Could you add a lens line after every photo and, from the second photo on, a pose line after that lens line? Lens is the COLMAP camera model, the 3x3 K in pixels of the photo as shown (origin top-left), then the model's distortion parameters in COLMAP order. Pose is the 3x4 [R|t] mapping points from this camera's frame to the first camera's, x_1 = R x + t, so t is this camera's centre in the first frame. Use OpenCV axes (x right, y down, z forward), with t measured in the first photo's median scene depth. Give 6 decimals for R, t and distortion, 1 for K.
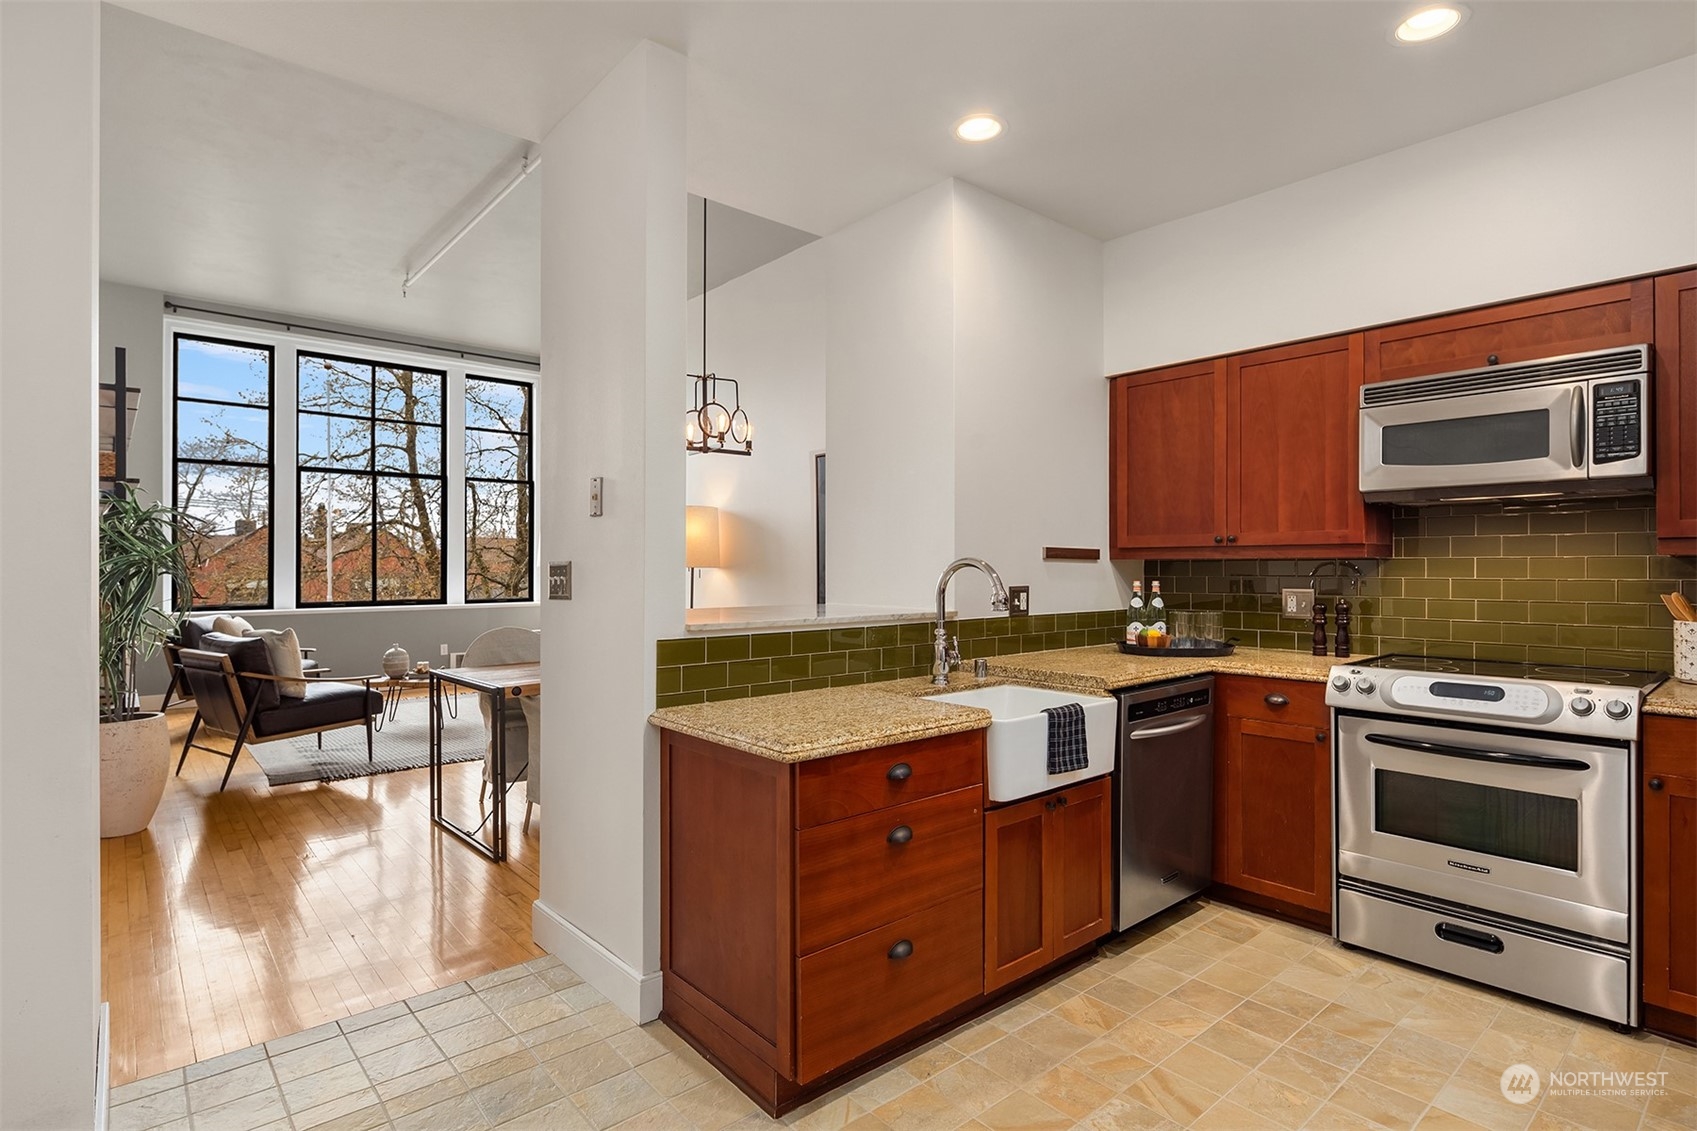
lens RADIAL K [[840.1, 0, 864.7], [0, 840.1, 566.7], [0, 0, 1]] dist [0.014010, -0.003701]
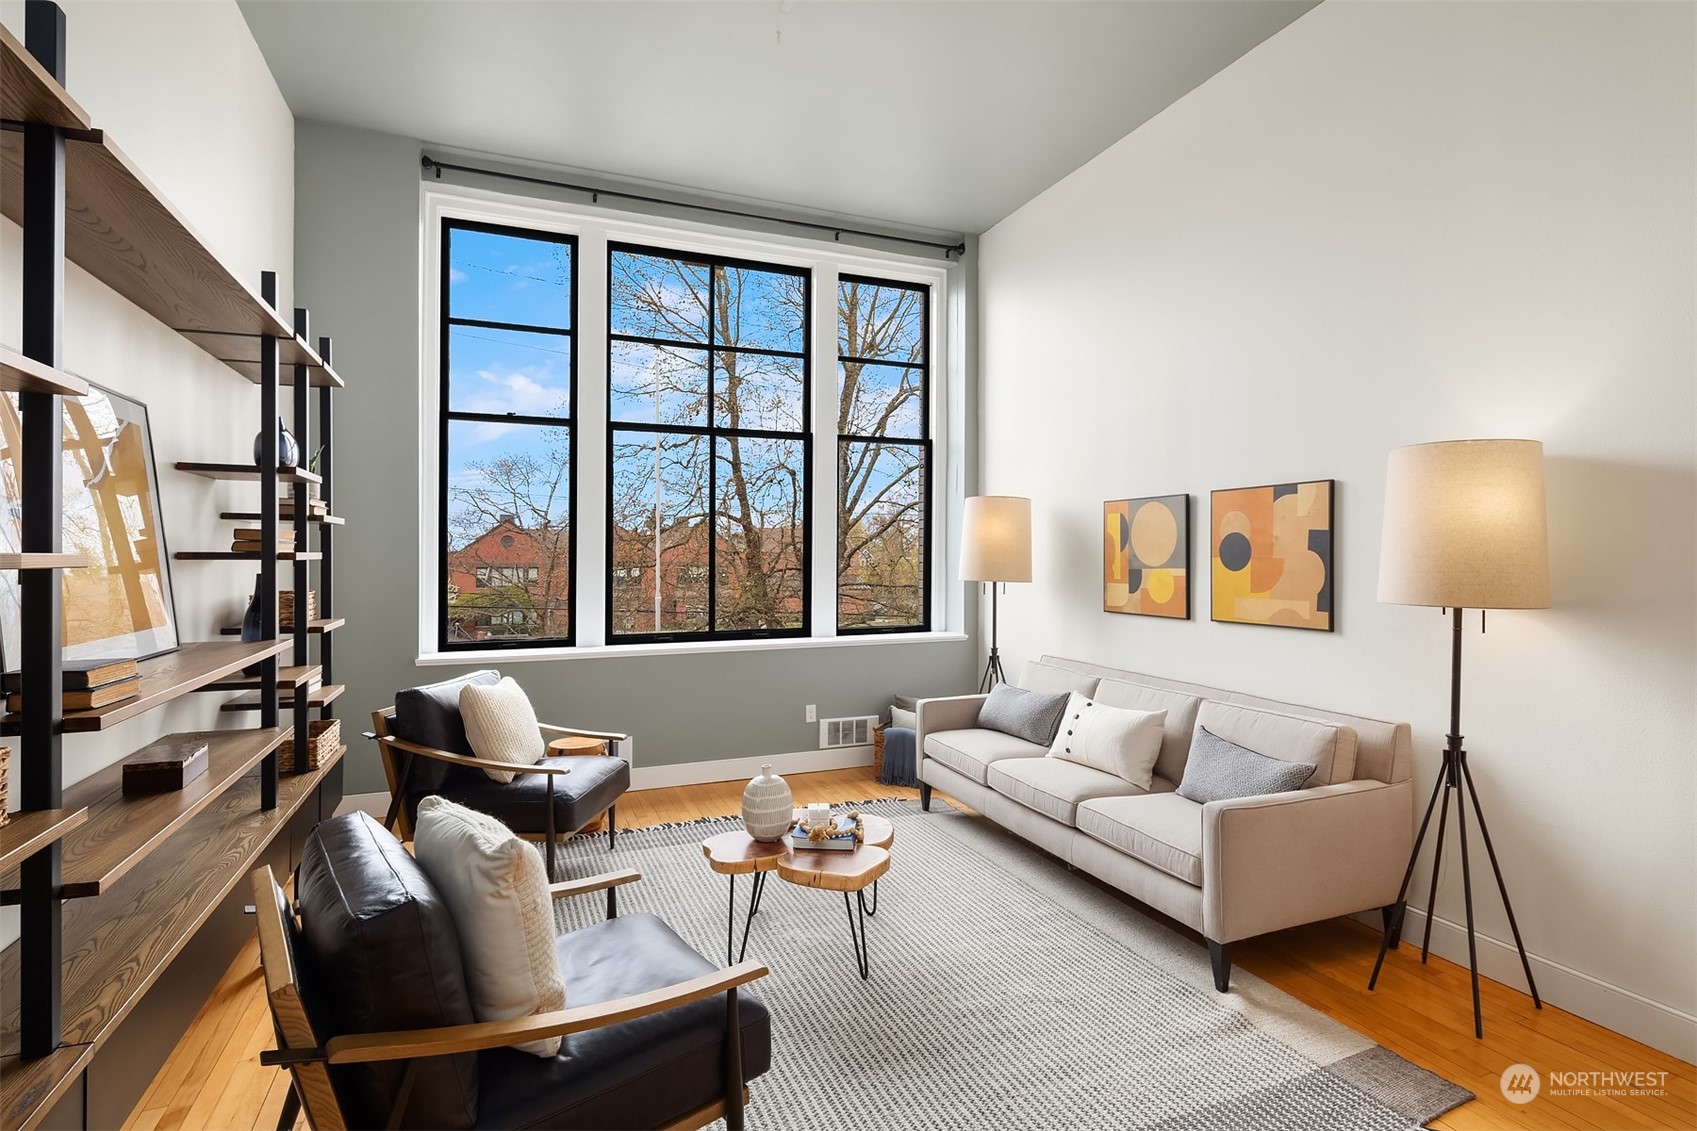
lens RADIAL K [[840.1, 0, 853.5], [0, 840.1, 549.2], [0, 0, 1]] dist [0.014010, -0.003701]
pose [[0.942756, -0.001724, -0.333478, -0.833764], [-0.000877, 0.999970, -0.007649, -0.052371], [0.333482, 0.007504, 0.942727, 1.357646]]
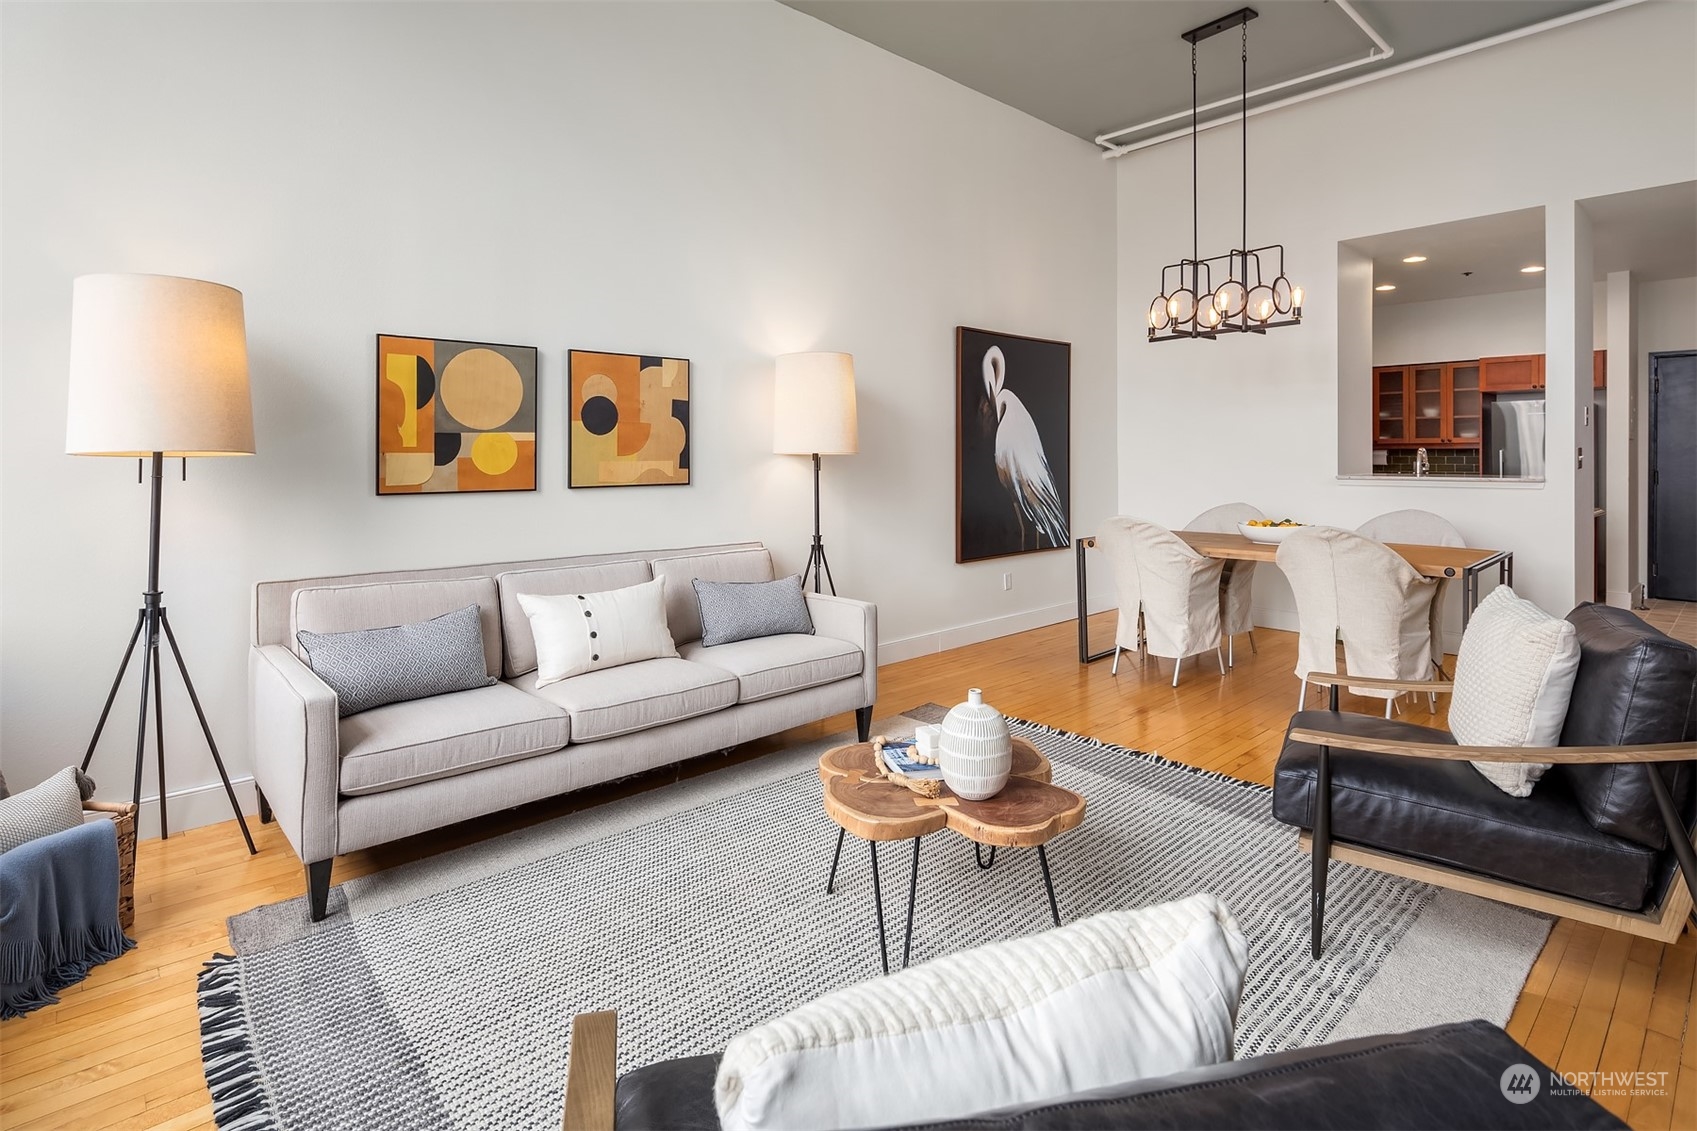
lens RADIAL K [[840.1, 0, 821.4], [0, 840.1, 463.9], [0, 0, 1]] dist [0.014010, -0.003701]
pose [[0.009789, -0.005505, 0.999937, -2.034452], [0.005659, 0.999969, 0.005450, 0.012112], [-0.999936, 0.005605, 0.009820, 2.463317]]
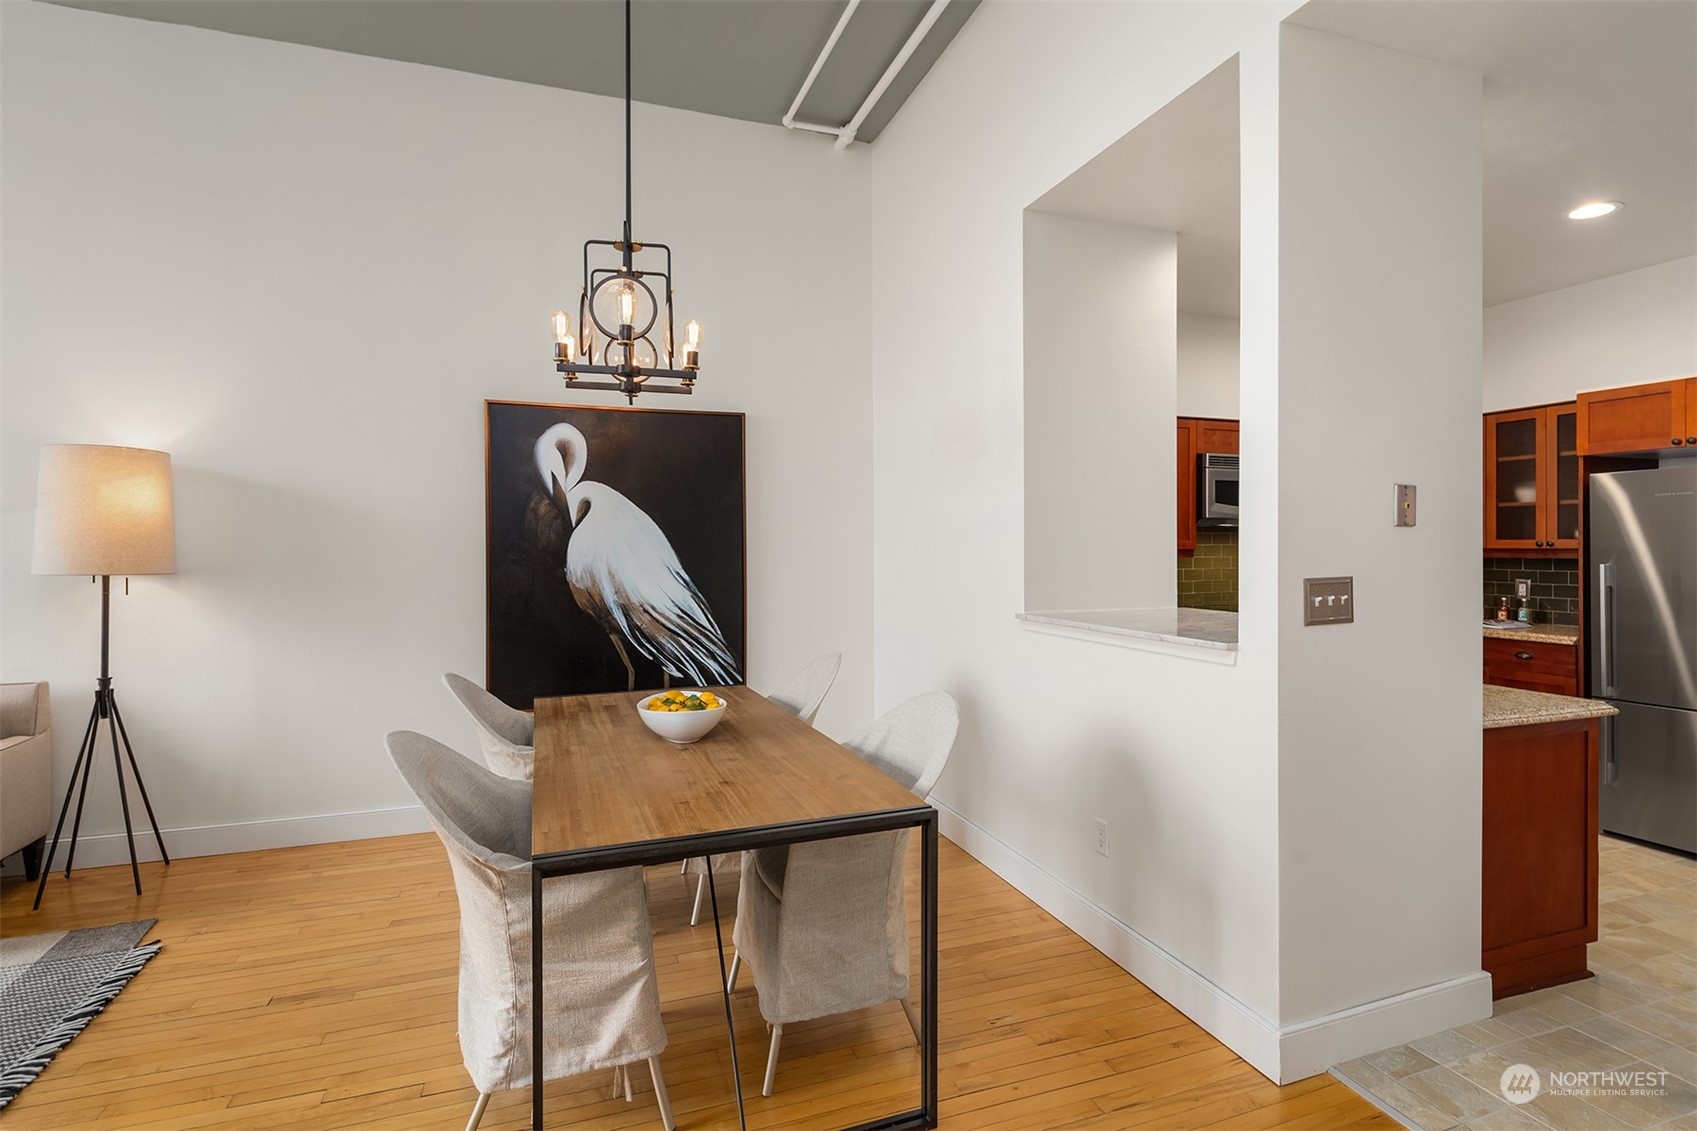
lens RADIAL K [[840.1, 0, 843.5], [0, 840.1, 568.8], [0, 0, 1]] dist [0.014010, -0.003701]
pose [[0.386662, -0.022393, 0.921950, -1.215347], [0.002018, 0.999723, 0.023435, -0.032032], [-0.922219, -0.007201, 0.386600, 1.048554]]
